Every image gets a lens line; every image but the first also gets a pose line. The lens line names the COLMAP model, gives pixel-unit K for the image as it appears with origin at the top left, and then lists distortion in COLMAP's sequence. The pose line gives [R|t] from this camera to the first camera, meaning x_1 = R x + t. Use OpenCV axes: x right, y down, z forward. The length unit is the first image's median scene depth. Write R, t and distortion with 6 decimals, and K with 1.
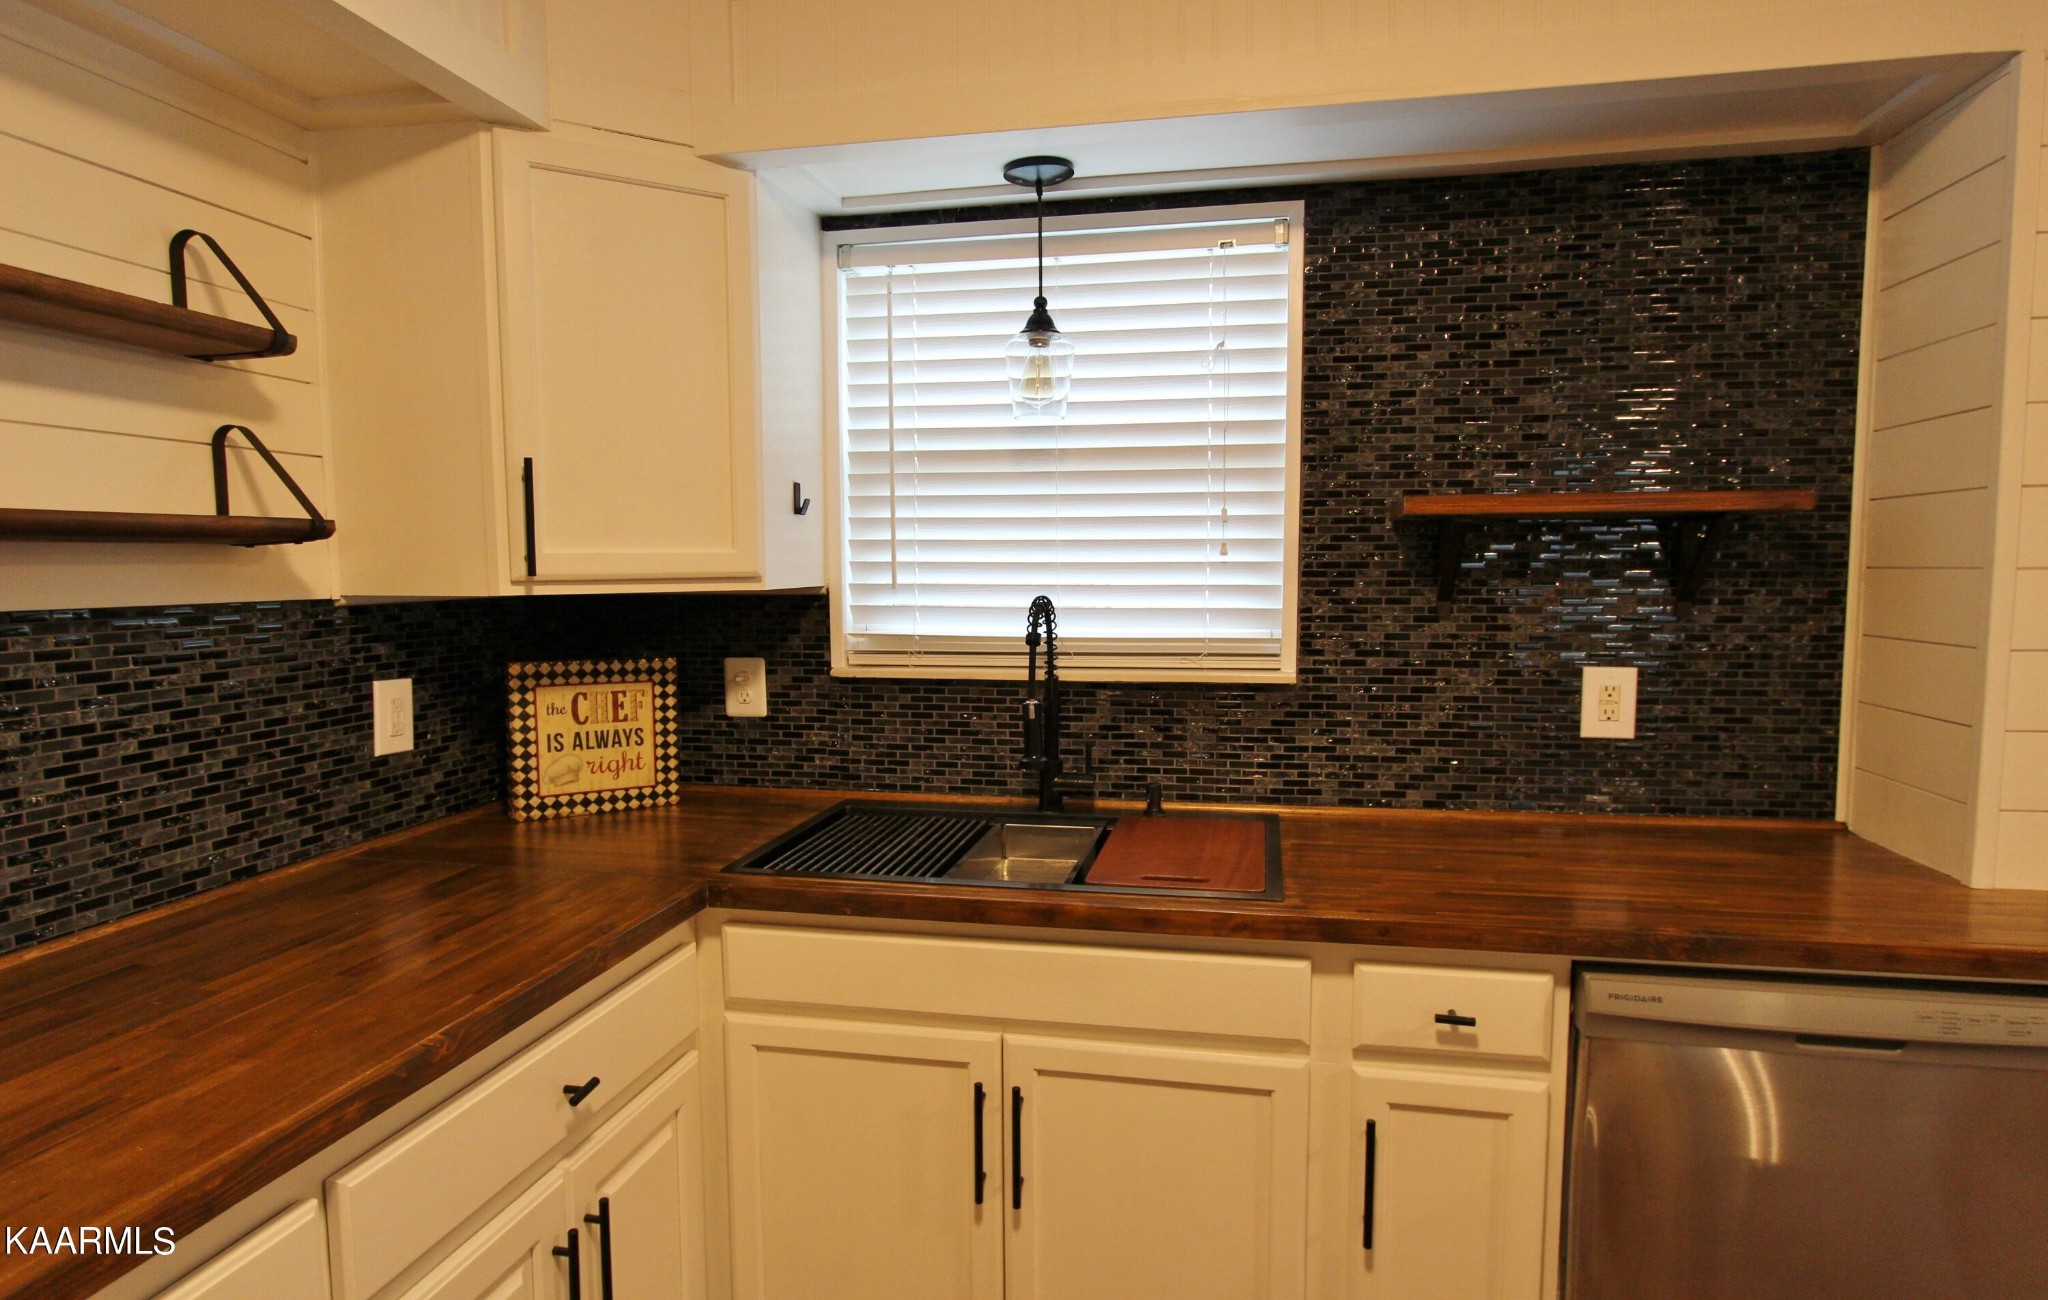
lens RADIAL K [[1029.4, 0, 957.9], [0, 1029.4, 650.9], [0, 0, 1]] dist [-0.002696, -0.000089]
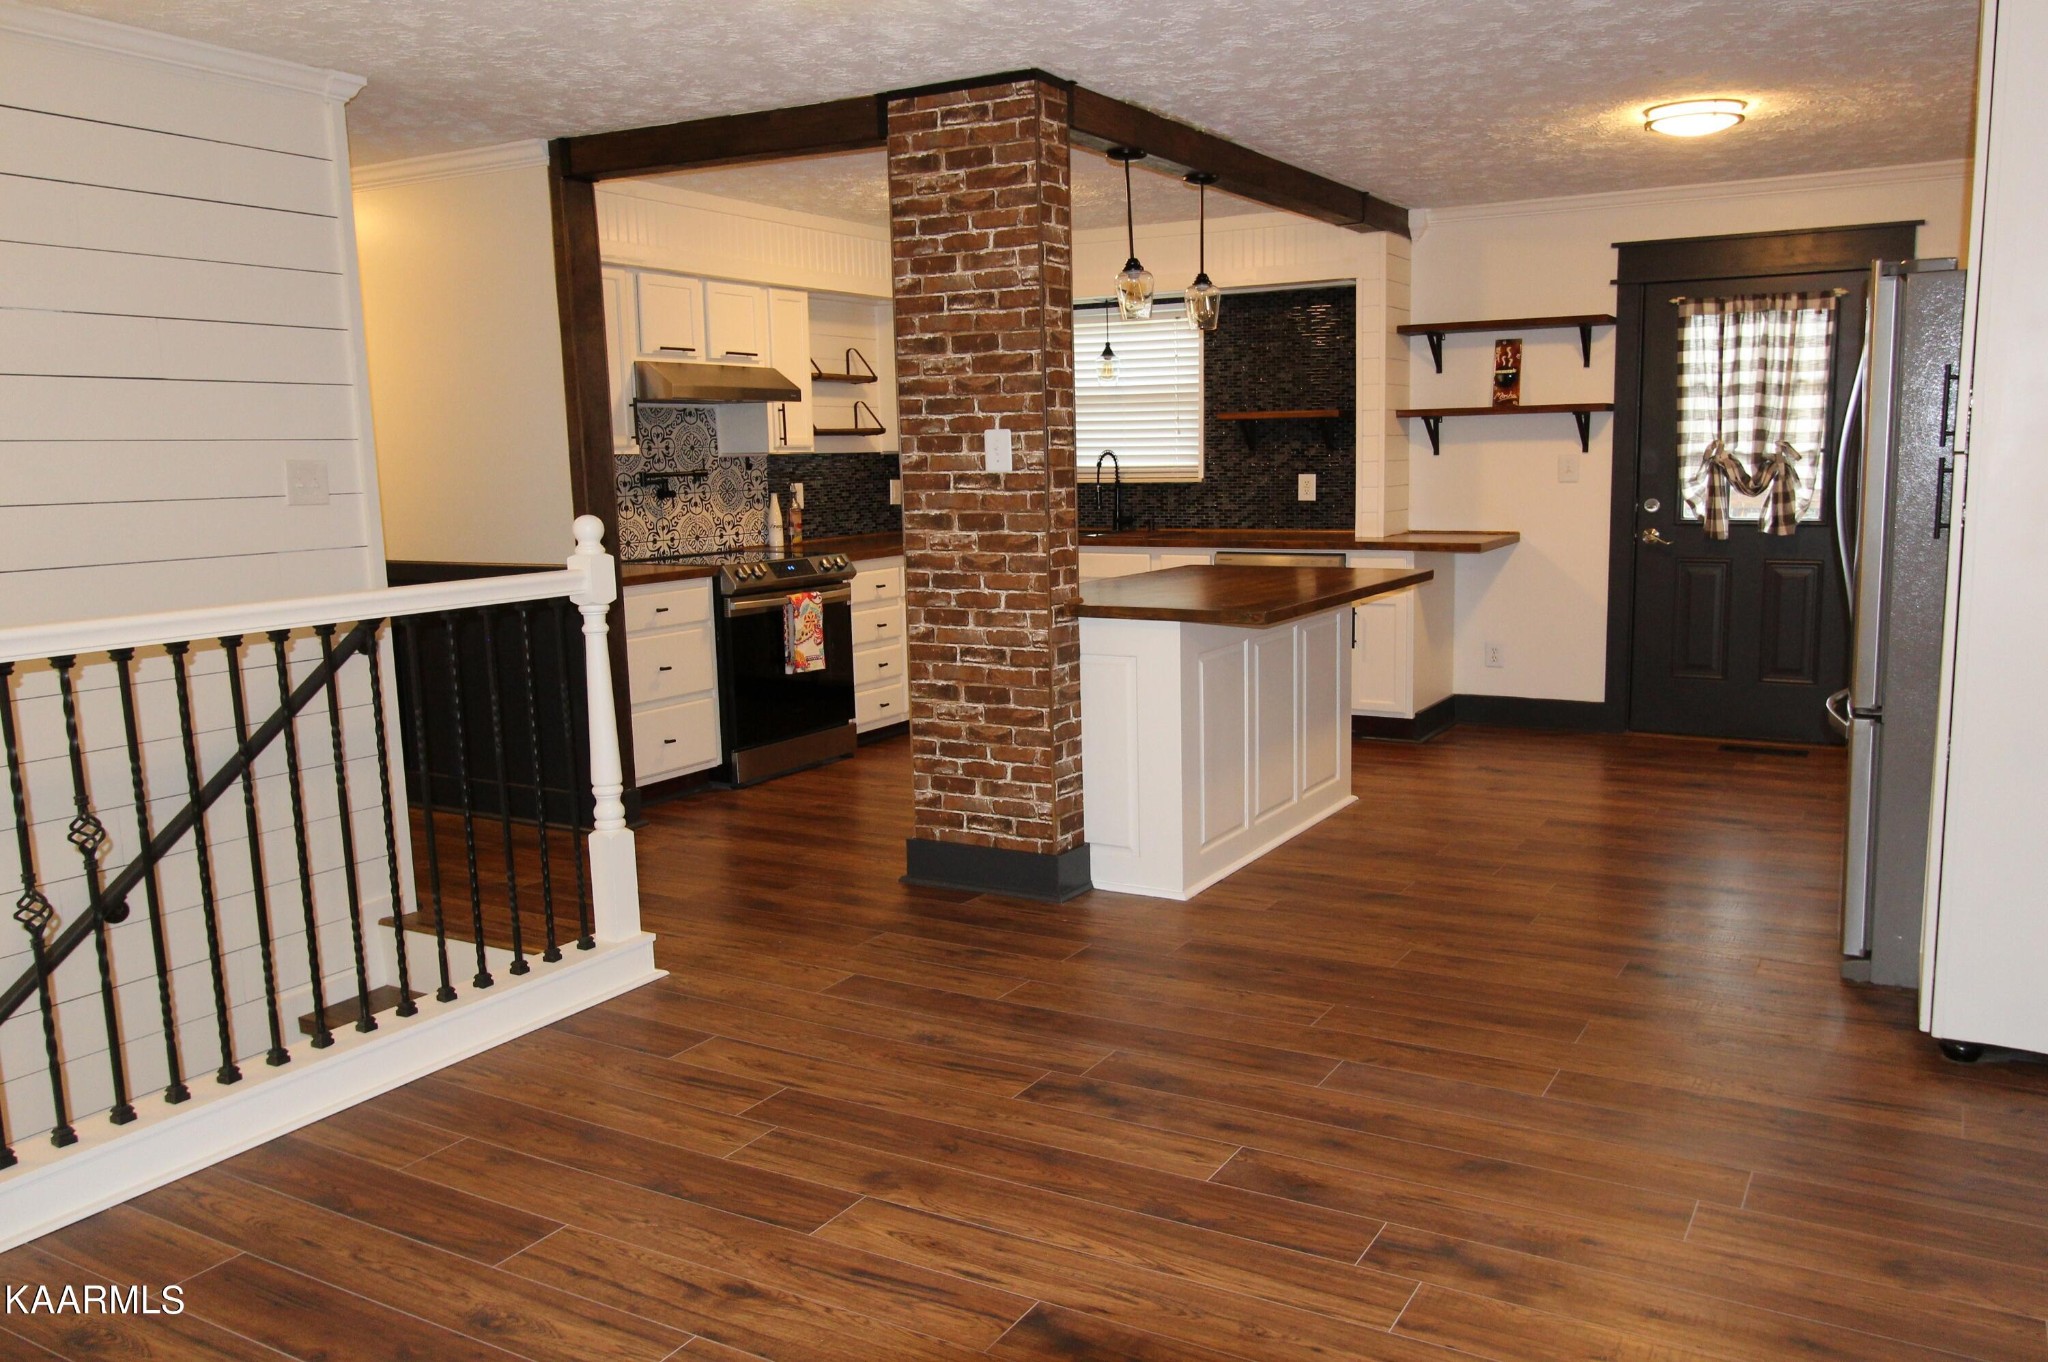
lens RADIAL K [[1526.7, 0, 1006.6], [0, 1526.7, 686.4], [0, 0, 1]] dist [-0.028320, 0.038906]
pose [[0.941619, 0.041023, -0.334172, 1.213538], [-0.016243, 0.996929, 0.076613, 0.269529], [0.336289, -0.066712, 0.939393, -2.977774]]
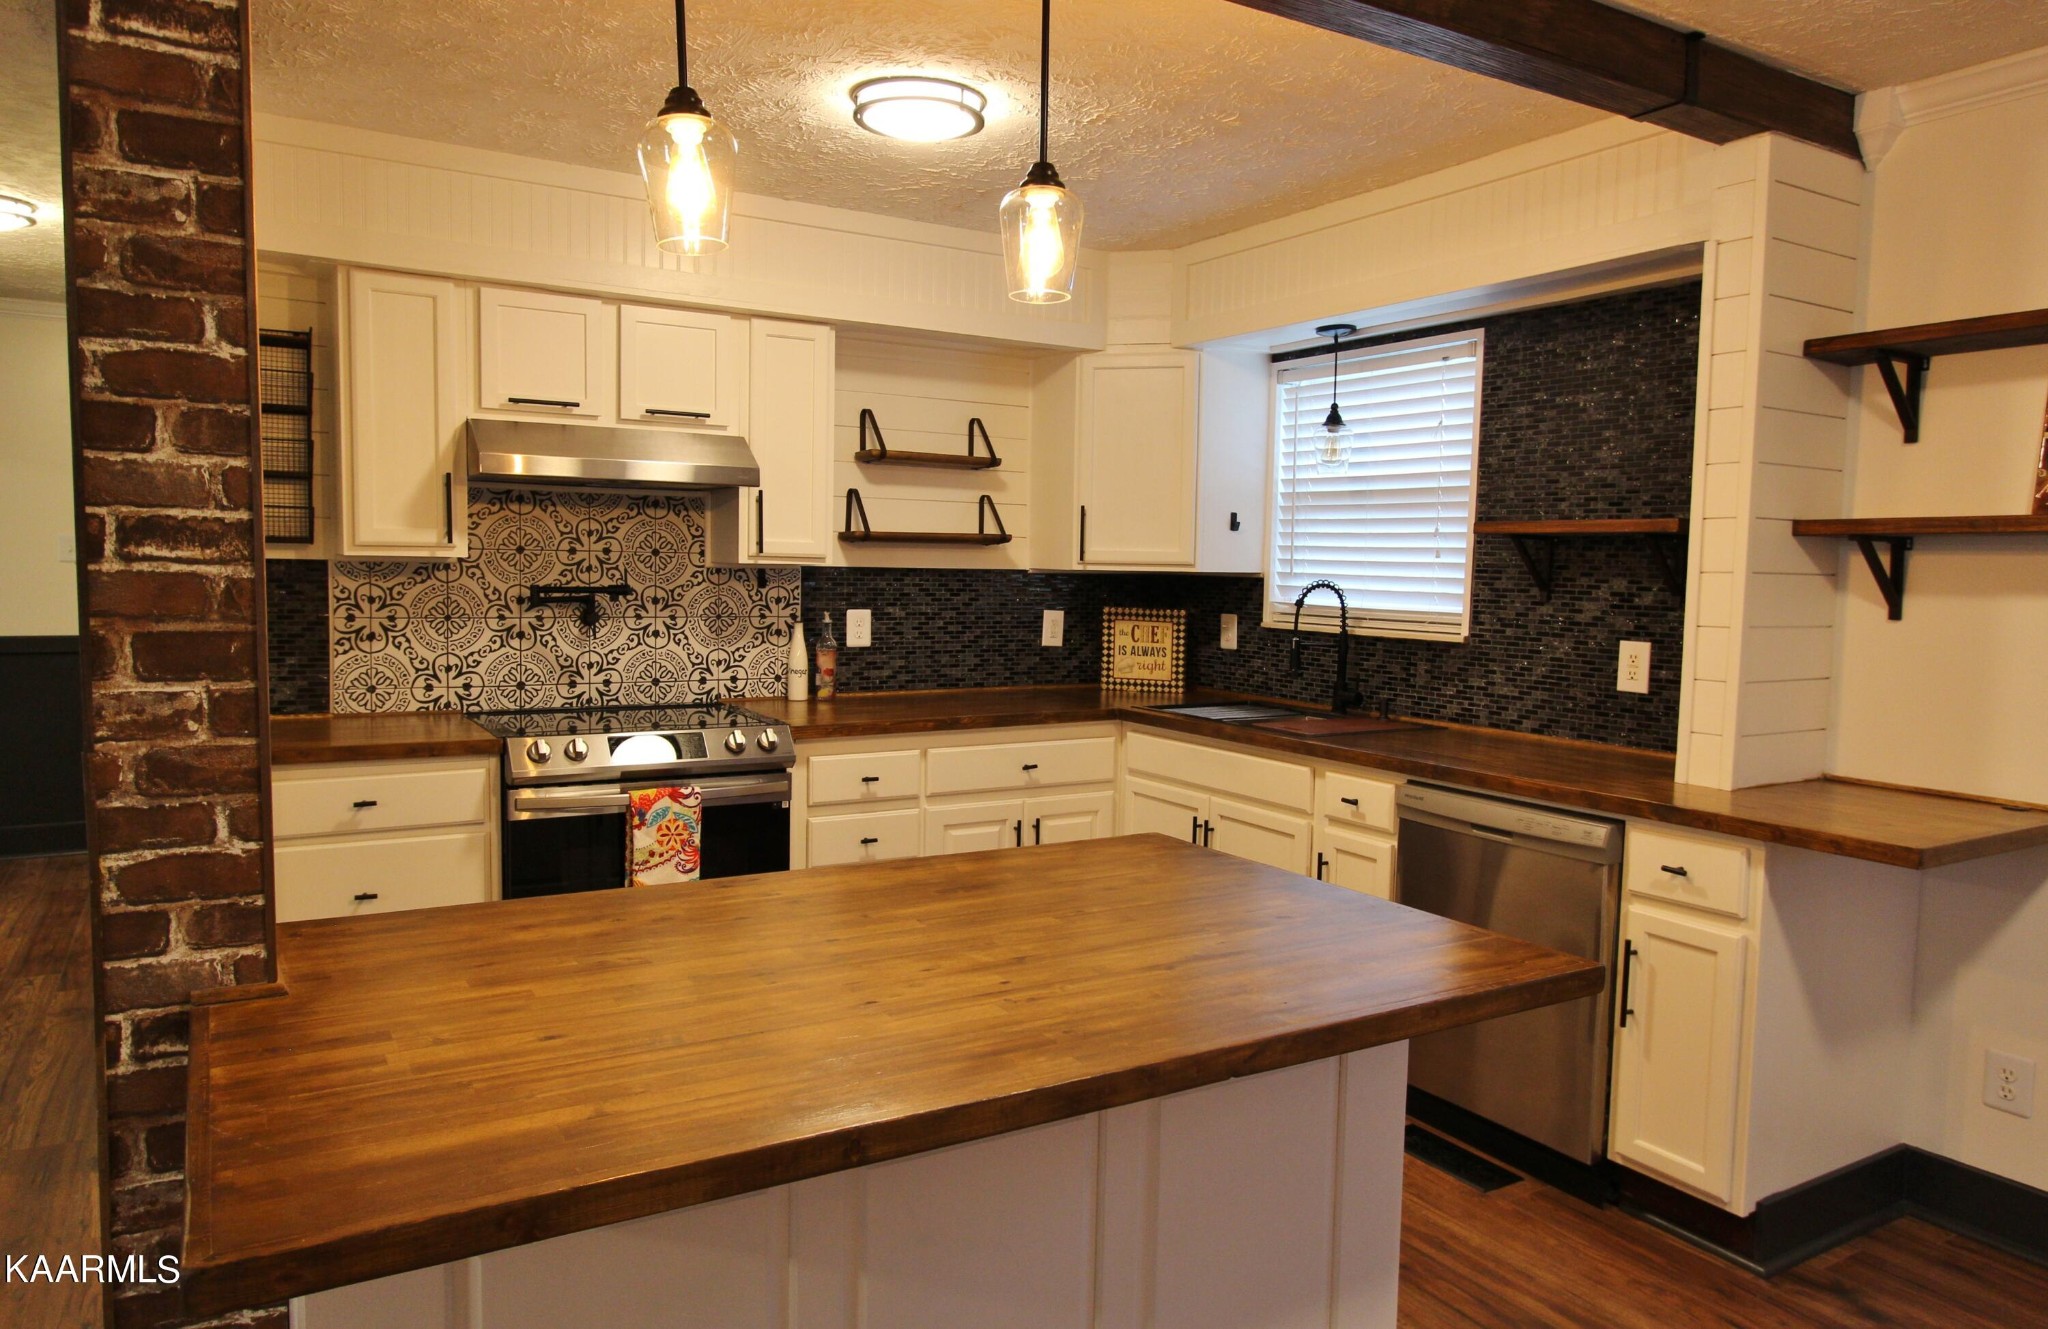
lens RADIAL K [[1351.8, 0, 1129.1], [0, 1351.8, 677.6], [0, 0, 1]] dist [-0.001986, 0.054433]
pose [[0.705630, 0.080094, -0.704040, 1.407861], [-0.082837, 0.996103, 0.030296, 0.064222], [0.703722, 0.036942, 0.709514, -0.776515]]
